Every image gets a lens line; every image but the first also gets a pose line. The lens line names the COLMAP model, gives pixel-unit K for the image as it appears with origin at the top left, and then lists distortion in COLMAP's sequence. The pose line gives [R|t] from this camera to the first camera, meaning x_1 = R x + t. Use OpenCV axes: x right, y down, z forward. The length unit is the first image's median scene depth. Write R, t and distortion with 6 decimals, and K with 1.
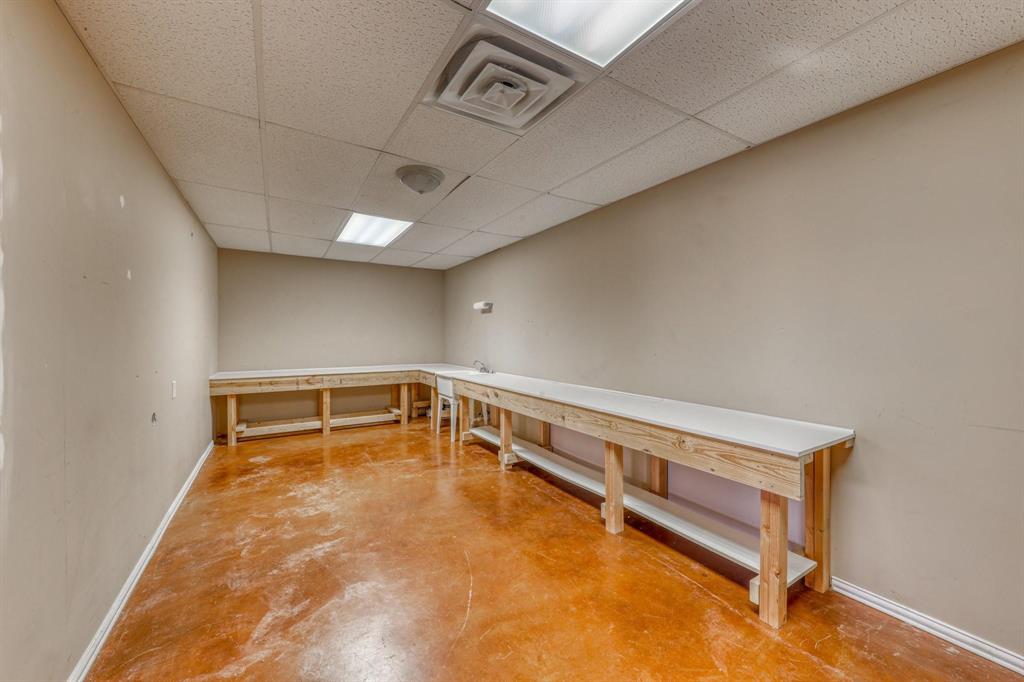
lens RADIAL K [[387.0, 0, 512.0], [0, 387.0, 341.0], [0, 0, 1]] dist [0.000225, -0.003311]
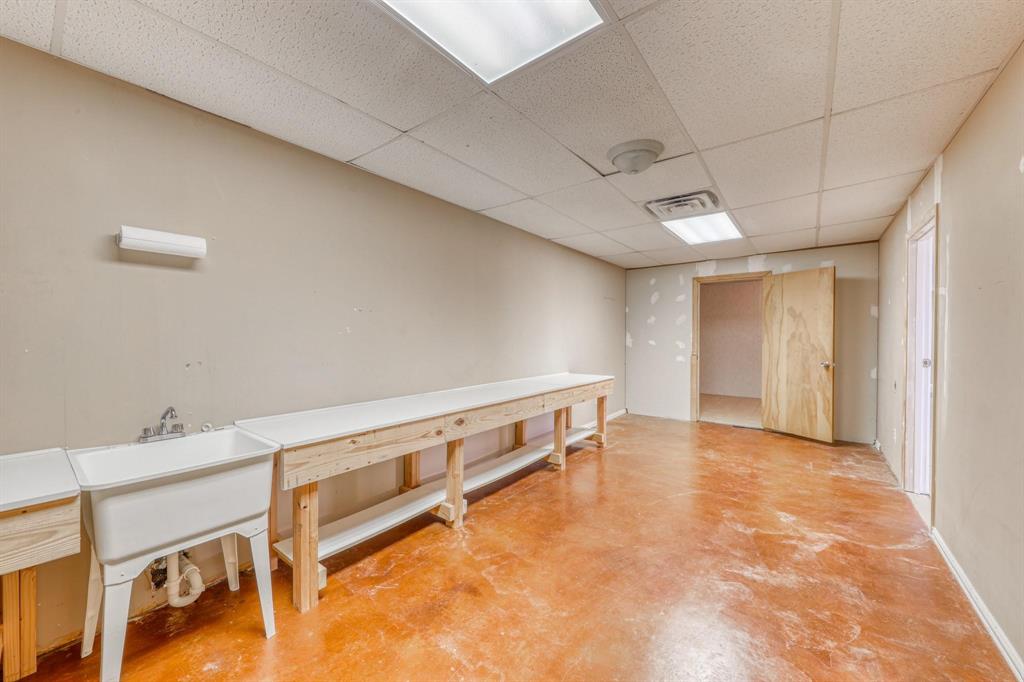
lens RADIAL K [[387.0, 0, 512.0], [0, 387.0, 341.0], [0, 0, 1]] dist [0.000225, -0.003311]
pose [[-0.361164, -0.013571, 0.932403, -1.046950], [0.010602, 0.999770, 0.018658, -0.021210], [-0.932442, 0.016624, -0.360937, 1.726853]]
